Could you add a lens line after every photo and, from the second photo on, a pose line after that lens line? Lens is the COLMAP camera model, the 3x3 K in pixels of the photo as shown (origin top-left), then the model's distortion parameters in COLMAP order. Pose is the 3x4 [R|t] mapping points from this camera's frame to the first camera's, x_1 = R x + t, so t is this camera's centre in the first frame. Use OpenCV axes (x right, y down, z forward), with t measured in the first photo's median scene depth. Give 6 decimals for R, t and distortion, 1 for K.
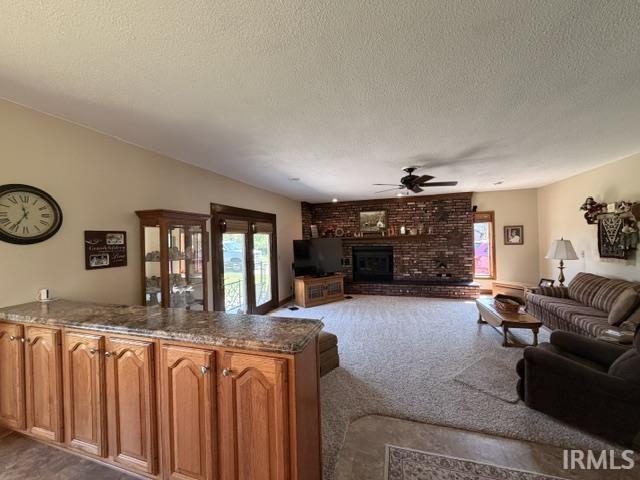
lens RADIAL K [[256.4, 0, 320.0], [0, 256.4, 240.0], [0, 0, 1]] dist [-0.001506, -0.000226]
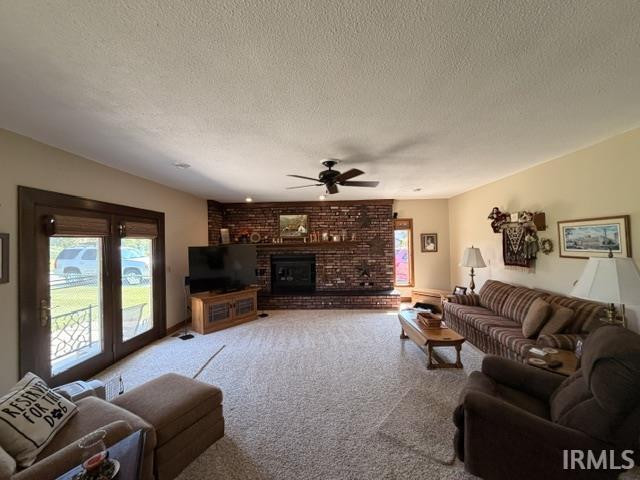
lens RADIAL K [[256.4, 0, 320.0], [0, 256.4, 240.0], [0, 0, 1]] dist [-0.001506, -0.000226]
pose [[0.963632, 0.011297, 0.266996, 0.078949], [-0.005150, 0.999706, -0.023711, -0.004215], [-0.267185, 0.021474, 0.963406, 0.163651]]
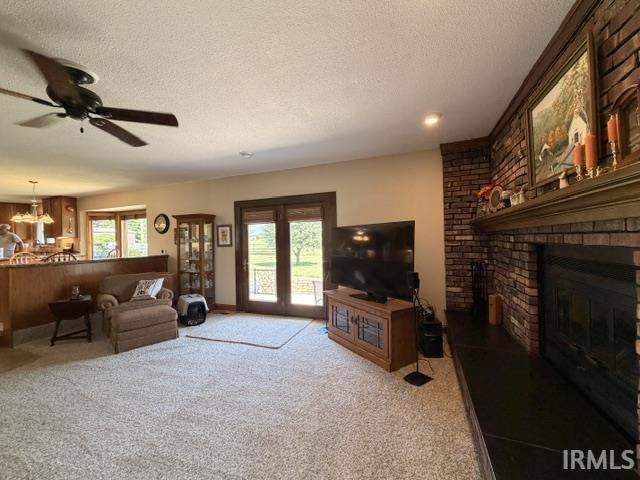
lens RADIAL K [[256.4, 0, 320.0], [0, 256.4, 240.0], [0, 0, 1]] dist [-0.001506, -0.000226]
pose [[-0.069078, 0.027085, -0.997244, 0.605783], [0.020131, 0.999466, 0.025751, 0.017077], [0.997408, -0.018297, -0.069586, 1.115054]]
